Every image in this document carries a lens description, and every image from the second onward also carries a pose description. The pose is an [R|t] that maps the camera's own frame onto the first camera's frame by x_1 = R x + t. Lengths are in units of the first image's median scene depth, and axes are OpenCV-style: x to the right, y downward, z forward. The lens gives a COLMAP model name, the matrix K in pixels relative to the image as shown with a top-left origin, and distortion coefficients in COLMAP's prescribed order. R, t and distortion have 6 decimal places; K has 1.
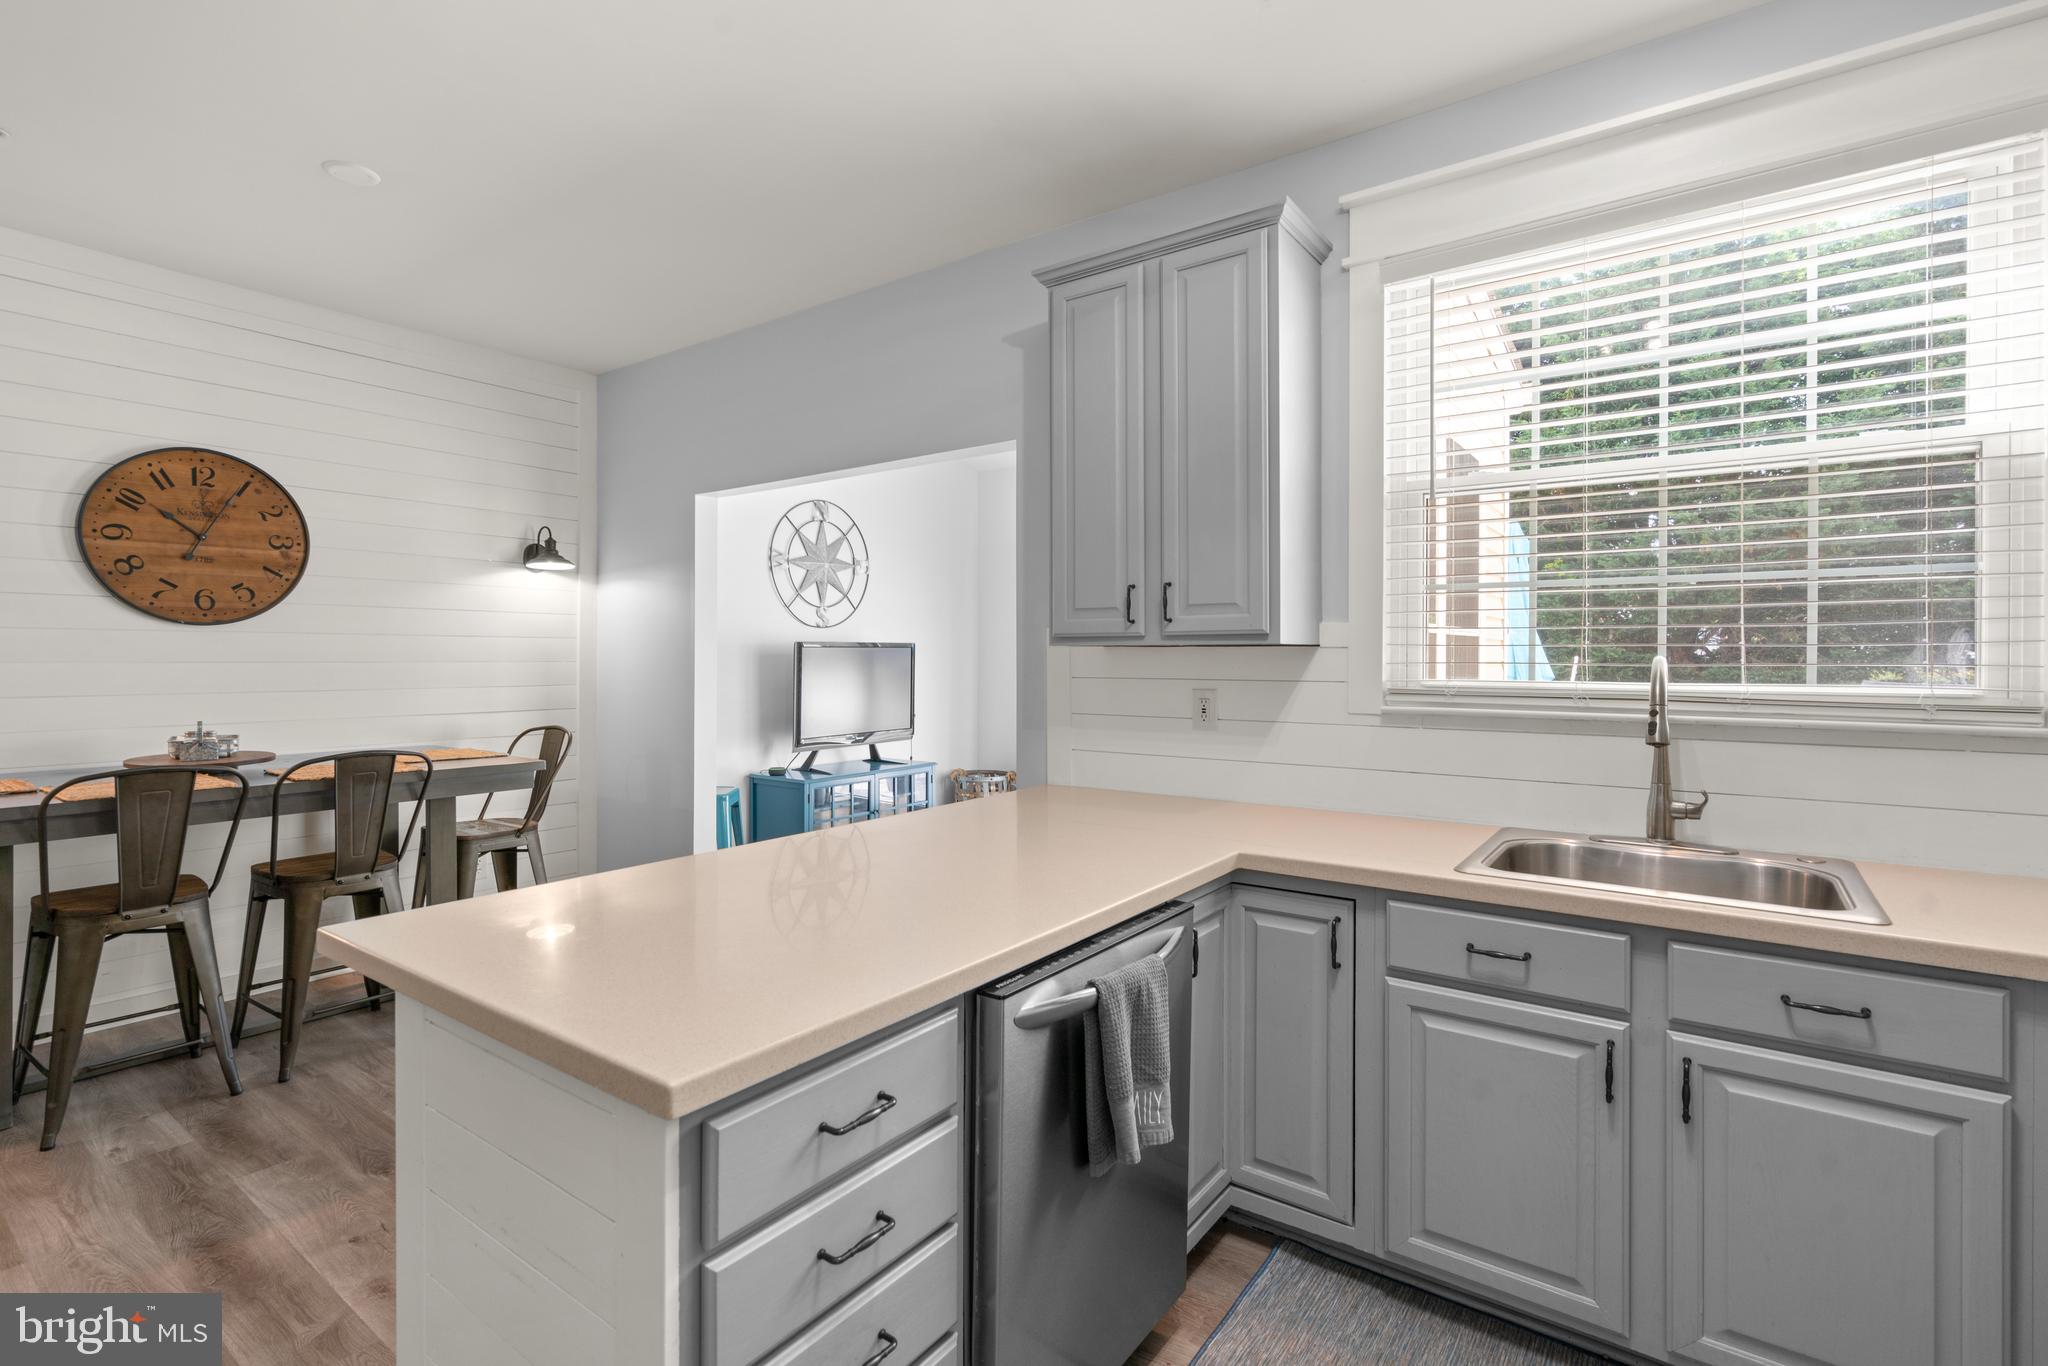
lens RADIAL K [[928.5, 0, 1024.8], [0, 928.5, 658.9], [0, 0, 1]] dist [-0.009603, 0.004844]
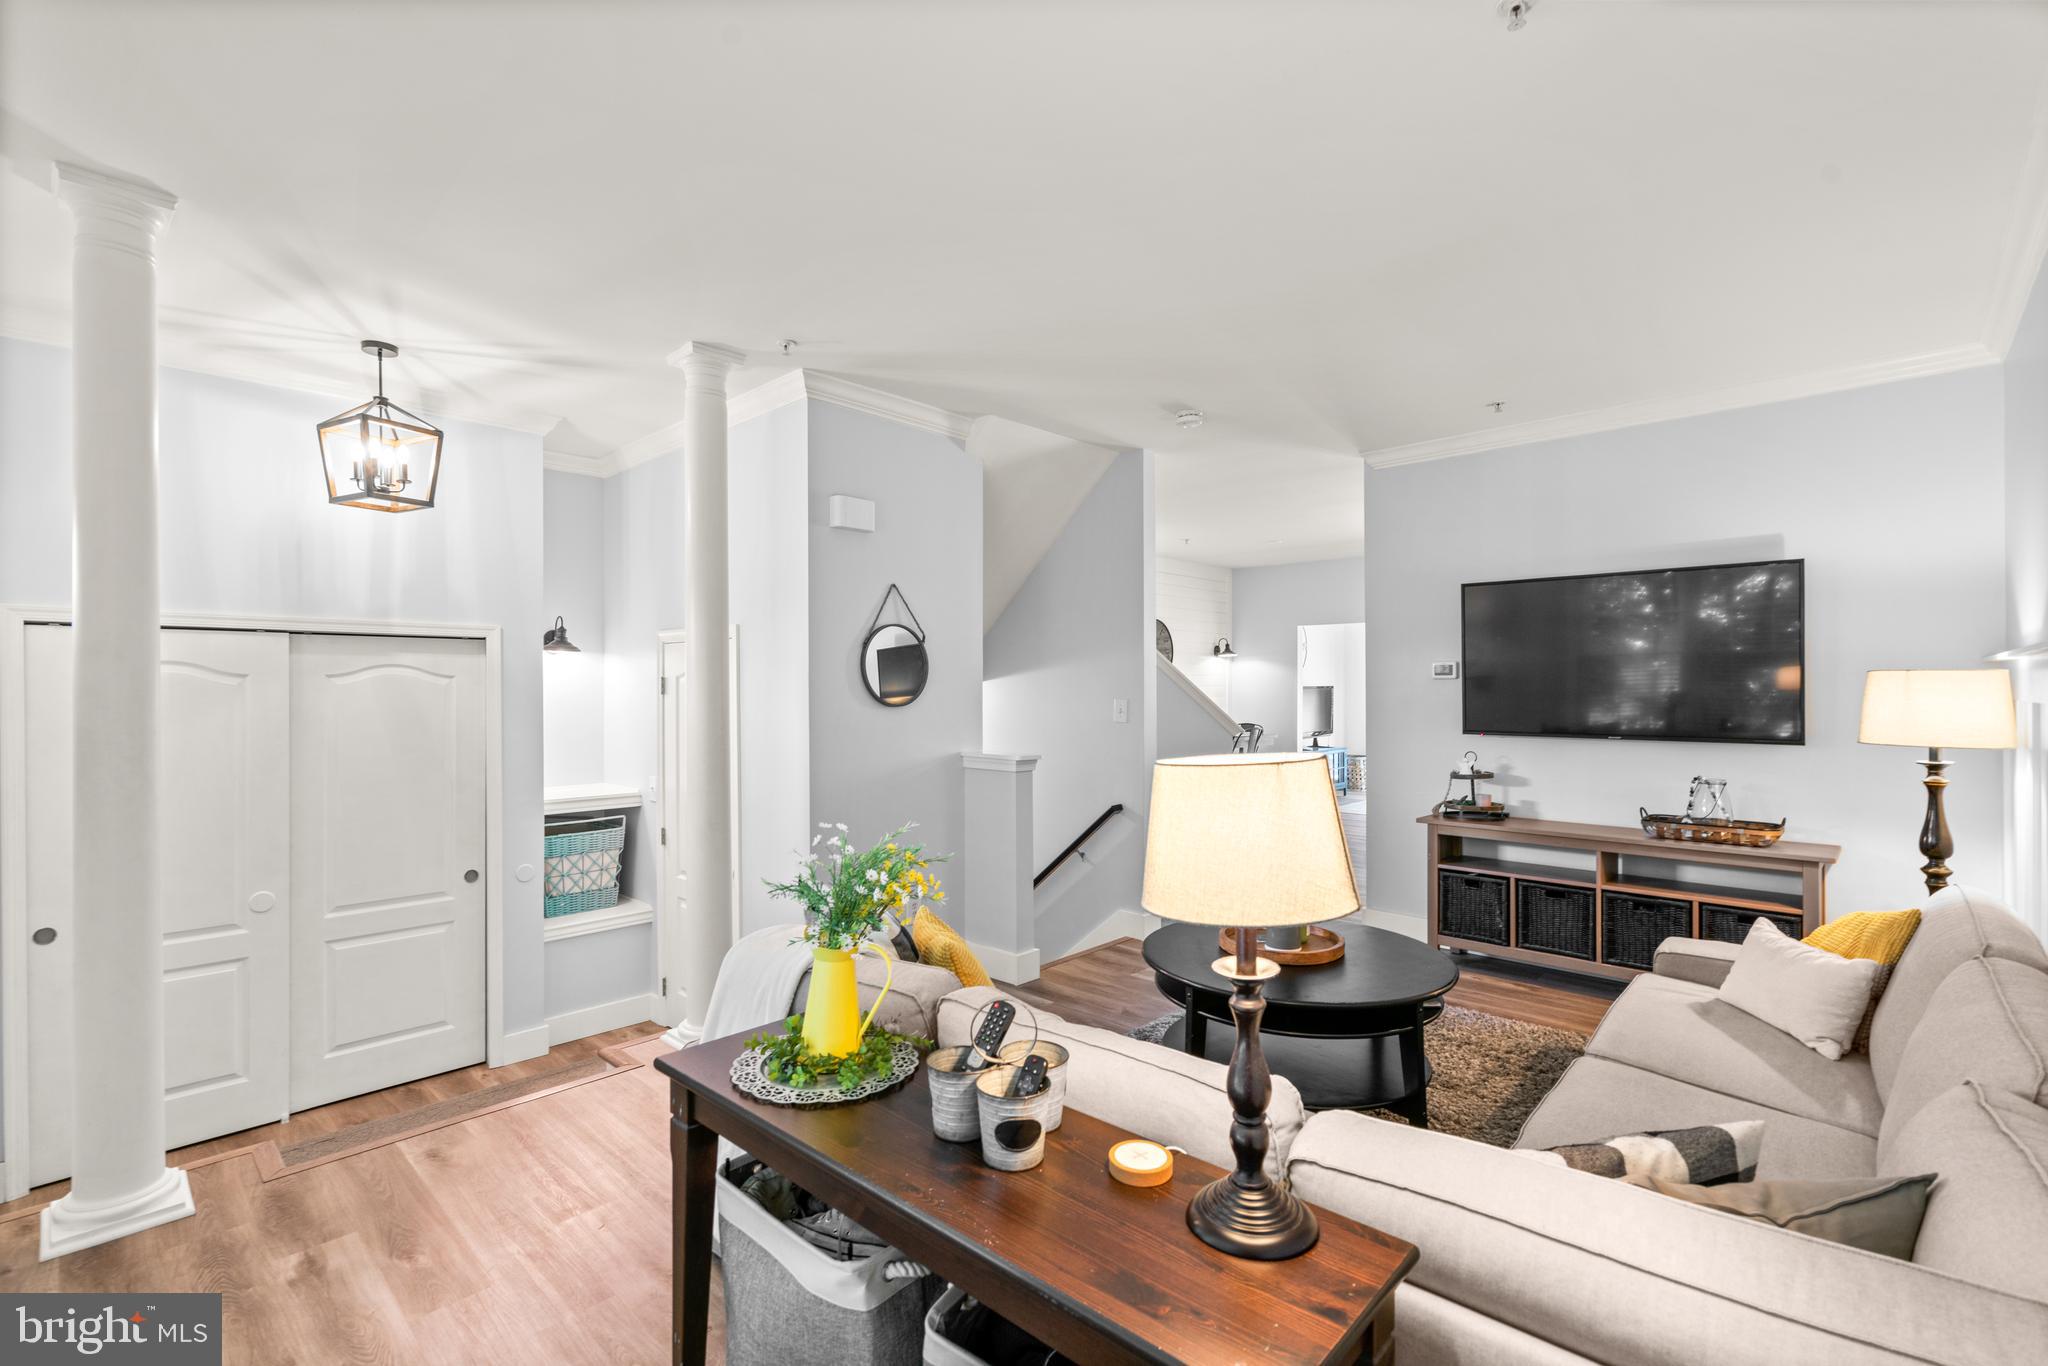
lens RADIAL K [[928.5, 0, 1029.5], [0, 928.5, 686.0], [0, 0, 1]] dist [-0.009603, 0.004844]
pose [[0.991118, -0.004228, -0.132915, -0.923923], [0.003666, 0.999983, -0.004469, -0.019182], [0.132931, 0.003942, 0.991117, -1.859200]]
